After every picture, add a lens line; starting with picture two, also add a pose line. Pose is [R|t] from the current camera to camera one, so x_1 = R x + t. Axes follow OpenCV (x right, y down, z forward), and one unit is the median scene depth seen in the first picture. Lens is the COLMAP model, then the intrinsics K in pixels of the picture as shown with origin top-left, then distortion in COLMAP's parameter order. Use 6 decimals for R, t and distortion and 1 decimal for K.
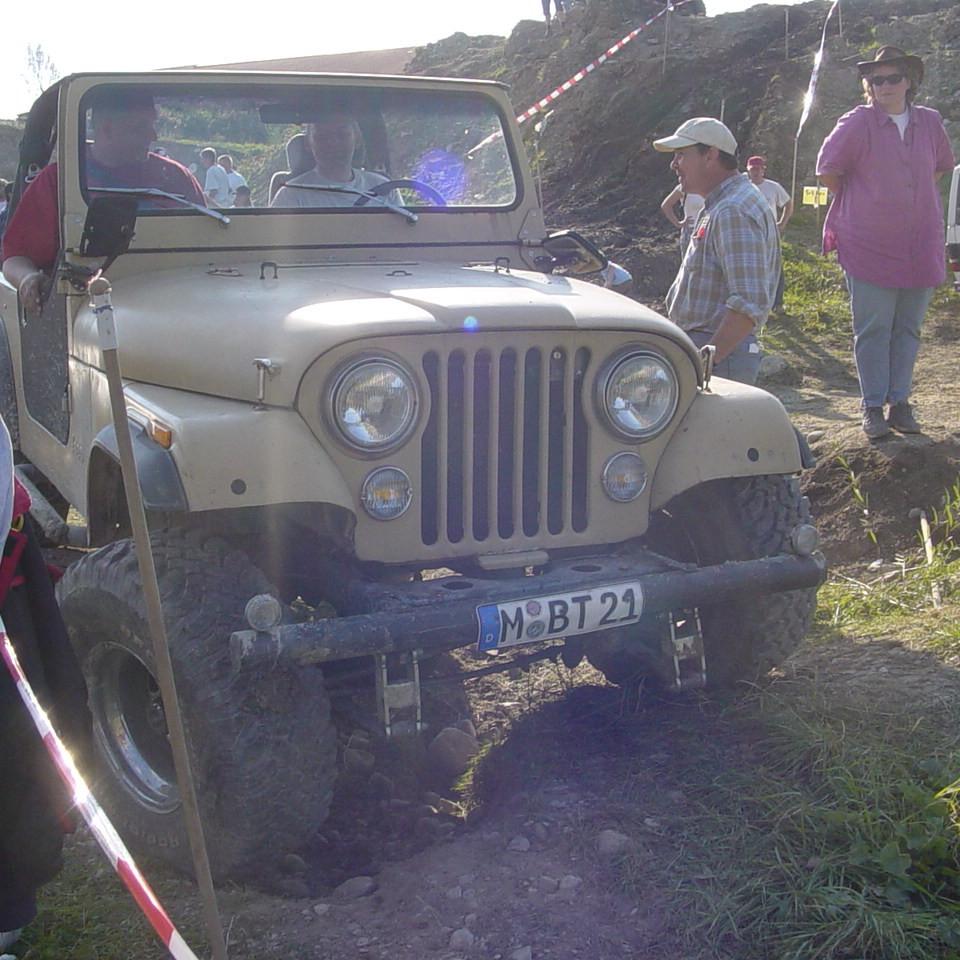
lens RADIAL K [[1539.9, 0, 480.7], [0, 1539.9, 480.8], [0, 0, 1]] dist [-0.141728, 0.000000]
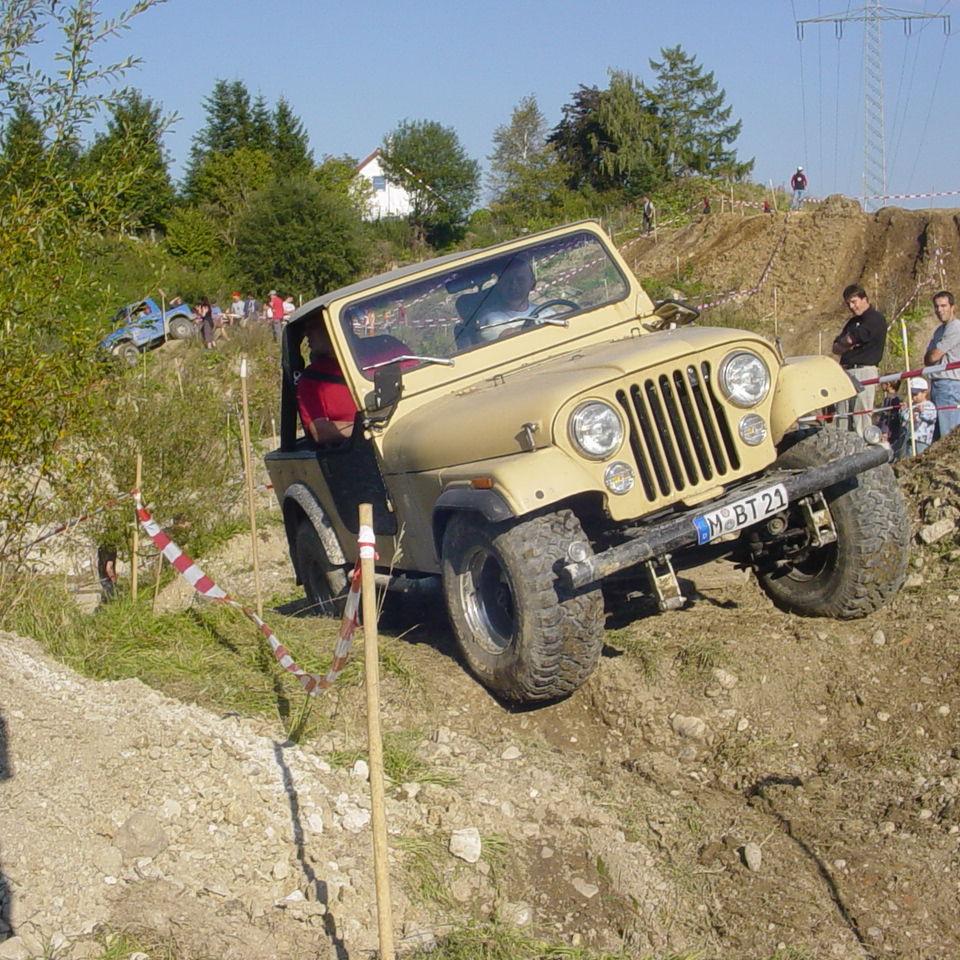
lens RADIAL K [[1539.9, 0, 478.4], [0, 1539.9, 479.4], [0, 0, 1]] dist [-0.141728, 0.000000]
pose [[0.952420, -0.298132, -0.063353, -0.102395], [0.291269, 0.951514, -0.098913, 0.131613], [0.089770, 0.075754, 0.993077, -0.673823]]
